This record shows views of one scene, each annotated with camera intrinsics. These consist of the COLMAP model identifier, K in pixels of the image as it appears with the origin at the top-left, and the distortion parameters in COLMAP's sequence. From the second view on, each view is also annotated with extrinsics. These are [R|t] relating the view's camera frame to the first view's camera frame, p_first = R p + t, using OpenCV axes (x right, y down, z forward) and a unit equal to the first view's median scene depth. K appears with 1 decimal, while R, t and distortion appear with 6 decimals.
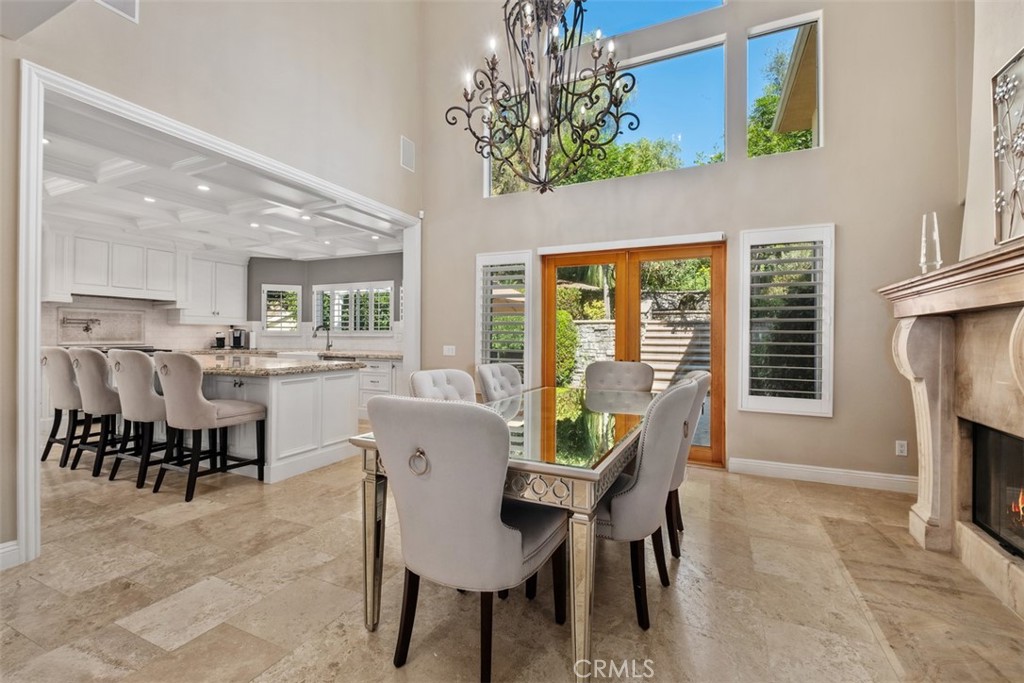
lens RADIAL K [[441.3, 0, 510.4], [0, 441.3, 337.1], [0, 0, 1]] dist [-0.005258, -0.000835]
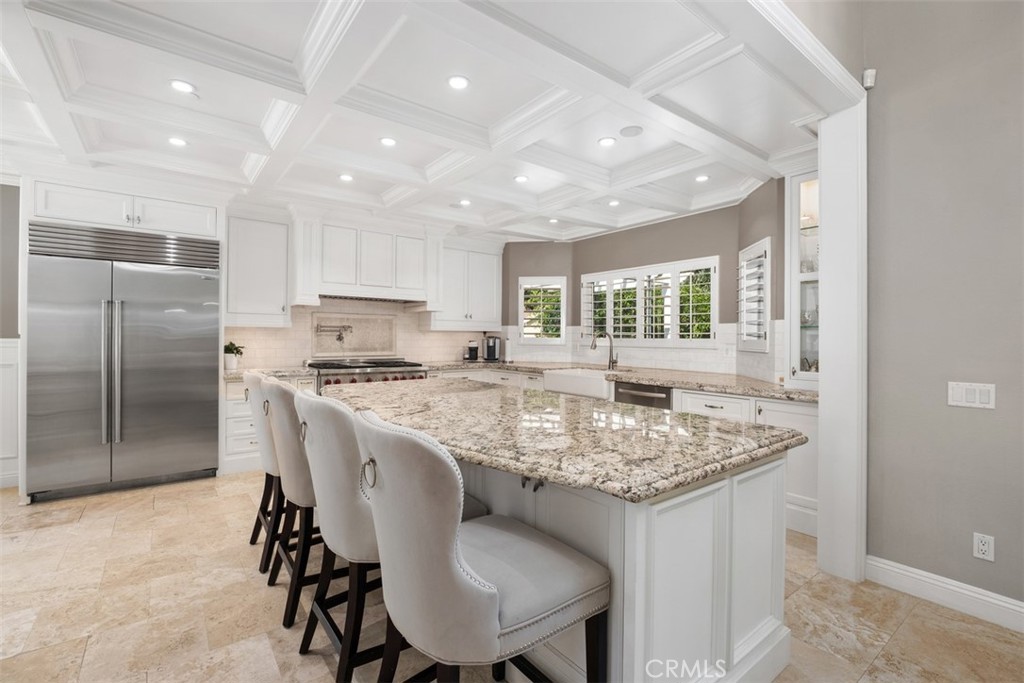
lens RADIAL K [[449.7, 0, 512.0], [0, 449.7, 341.5], [0, 0, 1]] dist [-0.000528, -0.000042]
pose [[0.887569, 0.003602, -0.460661, -0.274025], [-0.000934, 0.999981, 0.006019, -0.016856], [0.460674, -0.004912, 0.887556, 0.384920]]
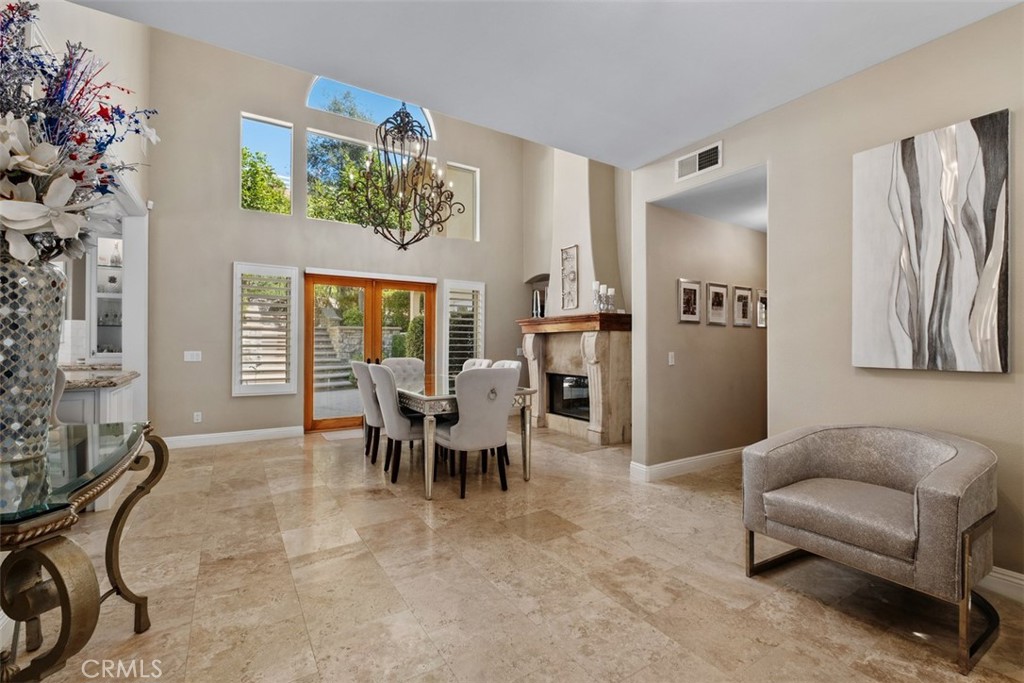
lens RADIAL K [[443.0, 0, 507.6], [0, 443.0, 341.4], [0, 0, 1]] dist [-0.000472, -0.000371]
pose [[0.541158, -0.000213, 0.840921, -0.495876], [-0.000734, 0.999999, 0.000726, -0.001547], [-0.840921, -0.001010, 0.541157, -0.083659]]
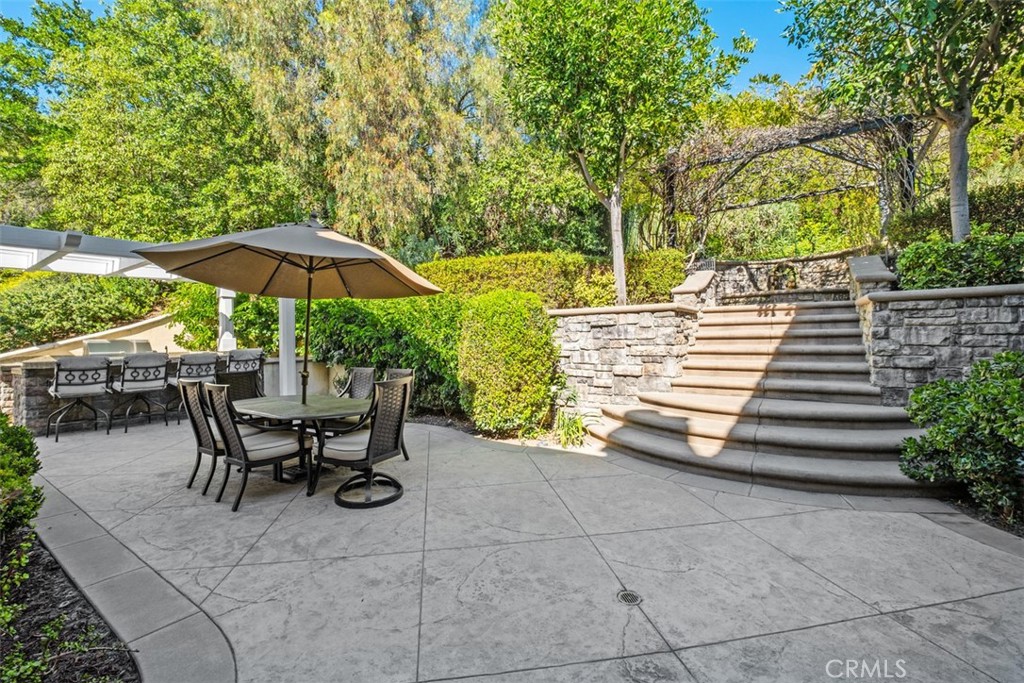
lens RADIAL K [[441.3, 0, 510.4], [0, 441.3, 337.1], [0, 0, 1]] dist [-0.005258, -0.000835]
pose [[0.984579, -0.020327, -0.173753, 0.352420], [0.019913, 0.999793, -0.004123, -0.006141], [0.173801, 0.000600, 0.984781, 0.882691]]
